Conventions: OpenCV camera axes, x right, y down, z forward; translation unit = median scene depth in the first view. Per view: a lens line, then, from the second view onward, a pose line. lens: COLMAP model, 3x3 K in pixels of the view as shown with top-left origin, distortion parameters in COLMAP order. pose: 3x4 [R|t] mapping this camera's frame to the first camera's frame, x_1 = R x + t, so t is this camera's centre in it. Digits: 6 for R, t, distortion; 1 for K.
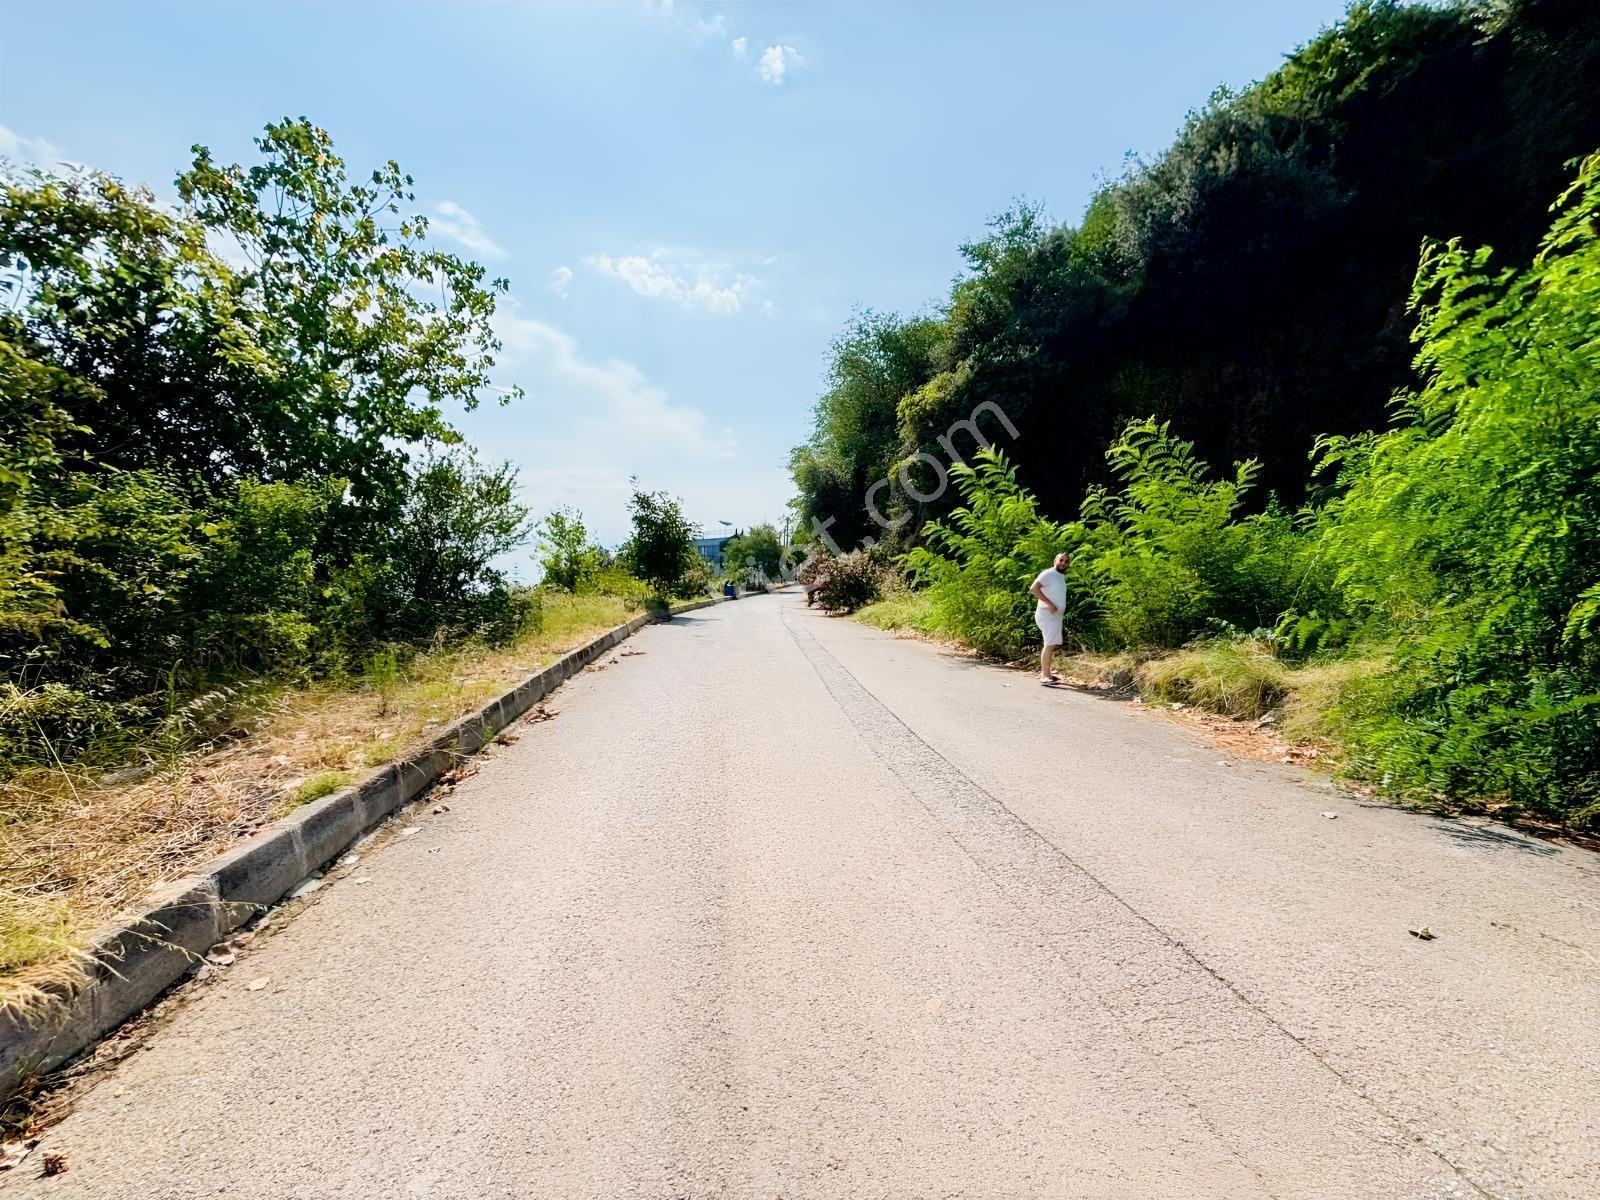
lens RADIAL K [[657.5, 0, 803.0], [0, 657.5, 598.6], [0, 0, 1]] dist [0.002621, 0.000591]
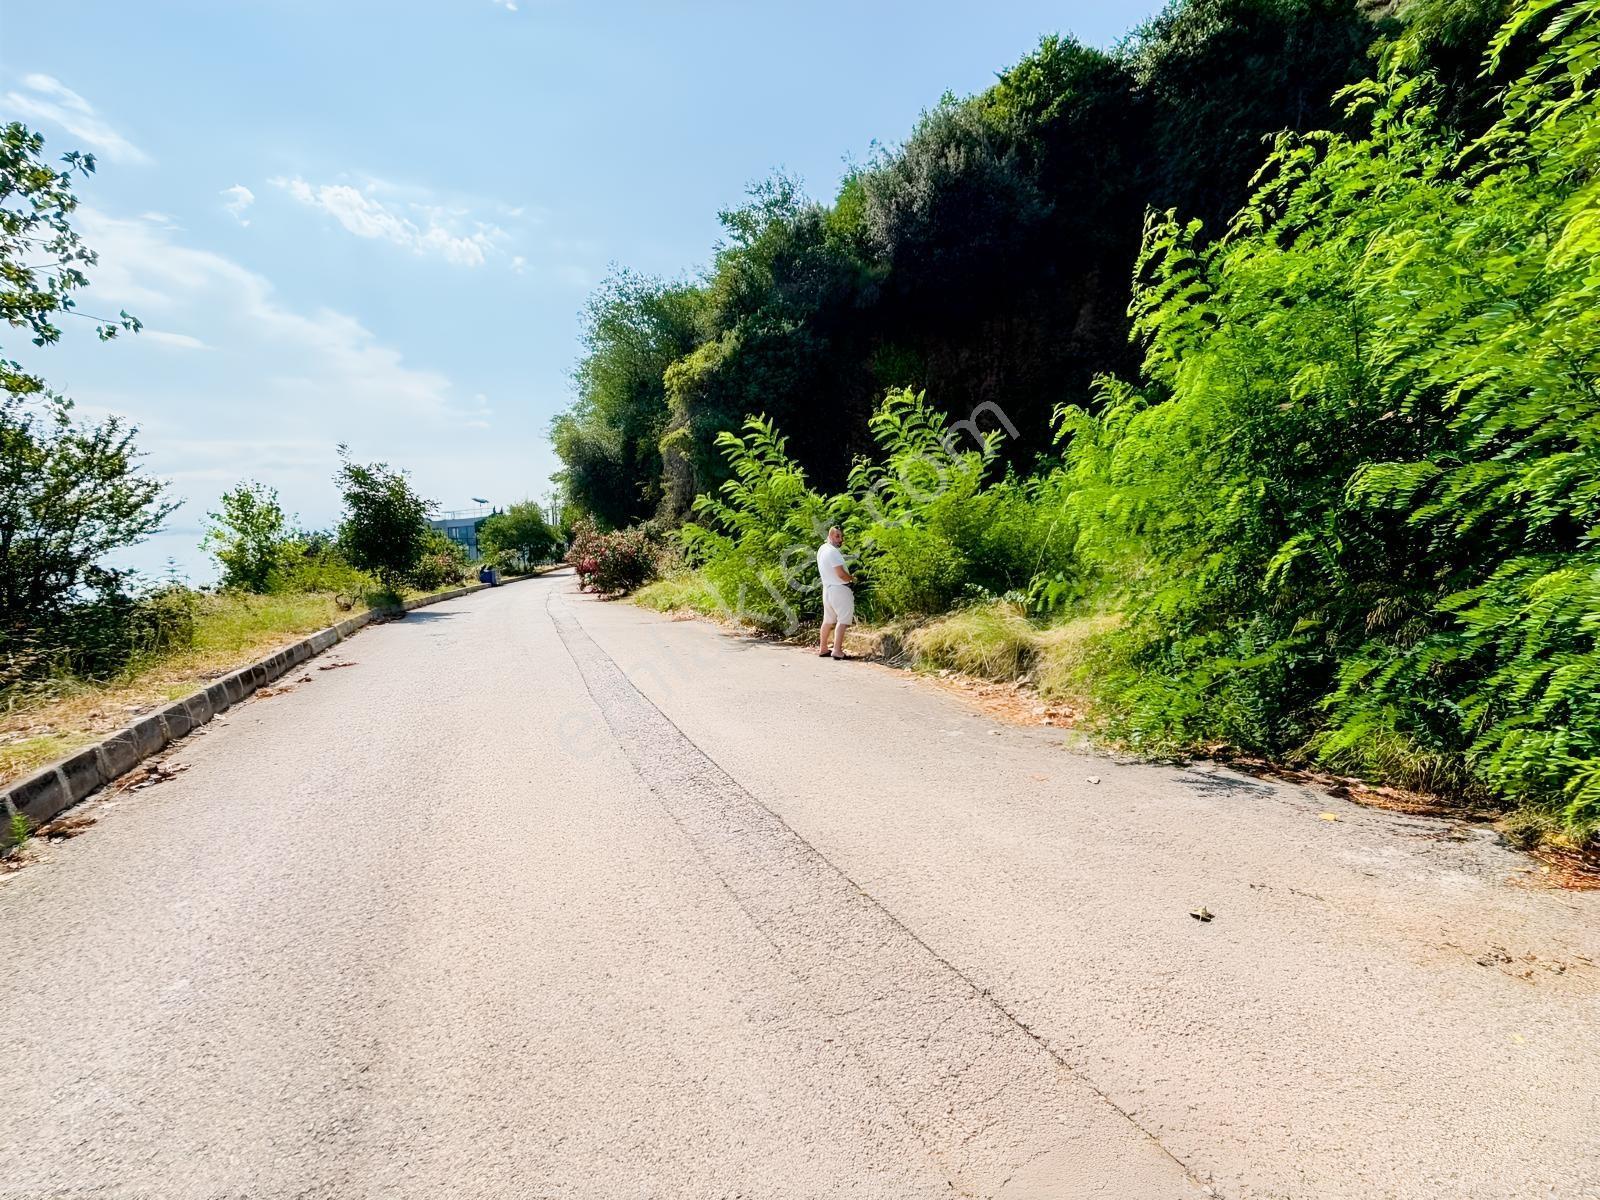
lens RADIAL K [[659.5, 0, 800.6], [0, 659.5, 597.4], [0, 0, 1]] dist [0.002814, 0.000591]
pose [[0.946891, -0.060795, 0.315757, 0.025463], [0.050150, 0.997869, 0.041739, -0.004017], [-0.317621, -0.023687, 0.947922, 0.064105]]
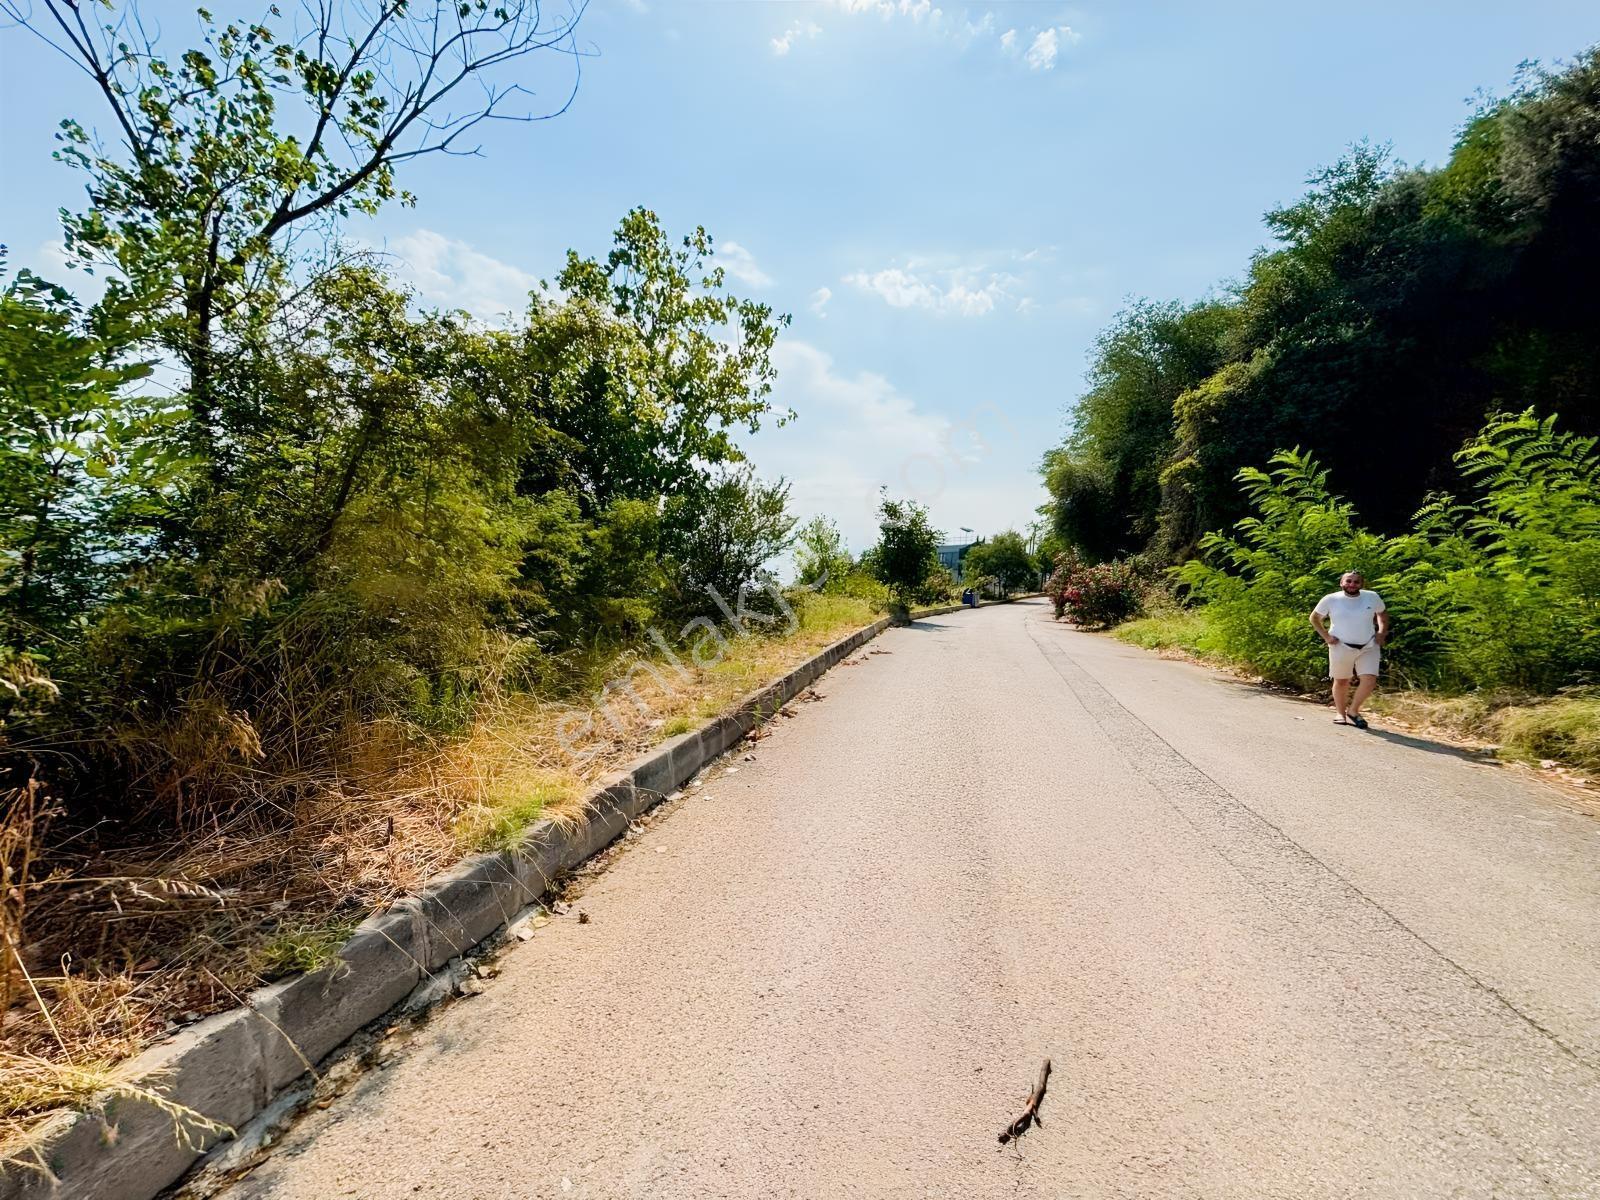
lens RADIAL K [[654.9, 0, 794.5], [0, 654.9, 598.8], [0, 0, 1]] dist [0.001191, 0.000197]
pose [[0.931921, 0.046584, -0.359658, -0.010645], [-0.049858, 0.998756, 0.000173, 0.002845], [0.359218, 0.017771, 0.933084, -0.053995]]
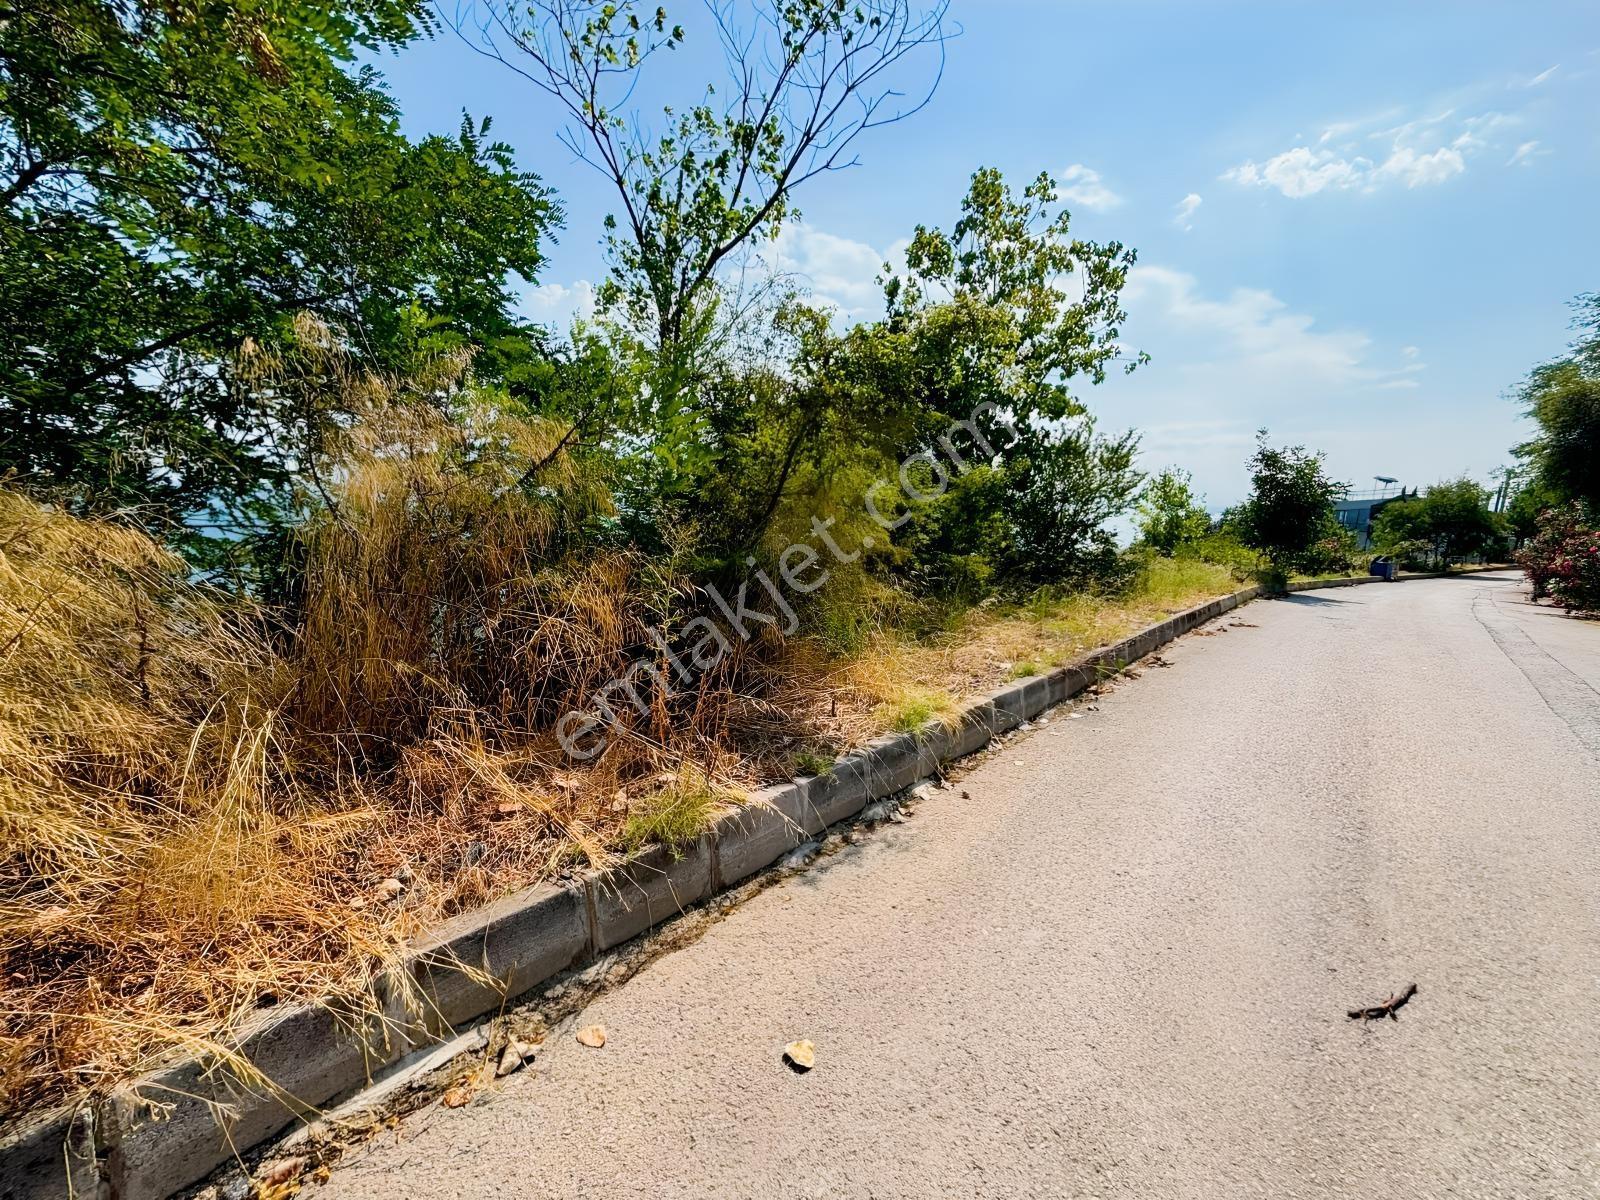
lens RADIAL K [[654.9, 0, 794.5], [0, 654.9, 598.8], [0, 0, 1]] dist [0.001191, 0.000197]
pose [[0.665663, 0.115472, -0.737265, 0.003024], [-0.071613, 0.993281, 0.090912, 0.006617], [0.742808, -0.007719, 0.669460, -0.125240]]
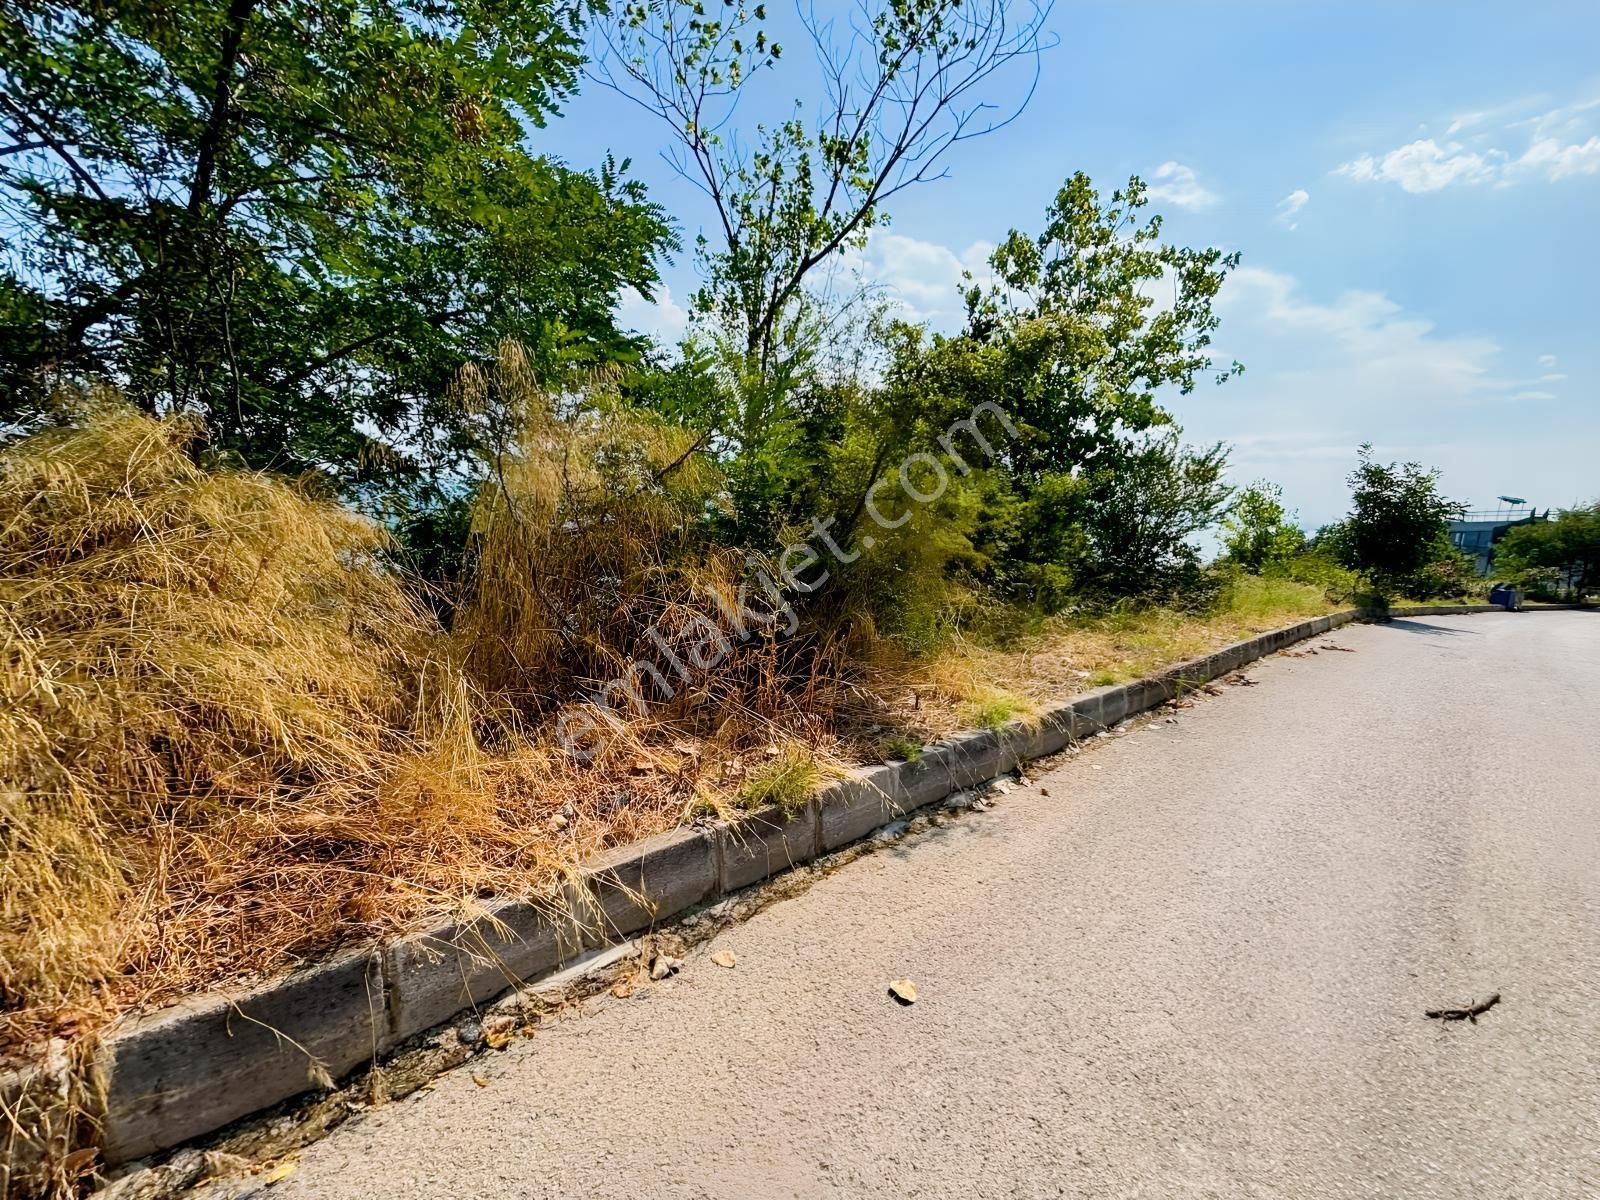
lens RADIAL K [[655.9, 0, 793.7], [0, 655.9, 594.9], [0, 0, 1]] dist [-0.000147, 0.000889]
pose [[0.588426, 0.135862, -0.797055, 0.011726], [-0.106364, 0.990222, 0.090266, 0.008556], [0.801525, 0.031663, 0.597123, -0.154573]]
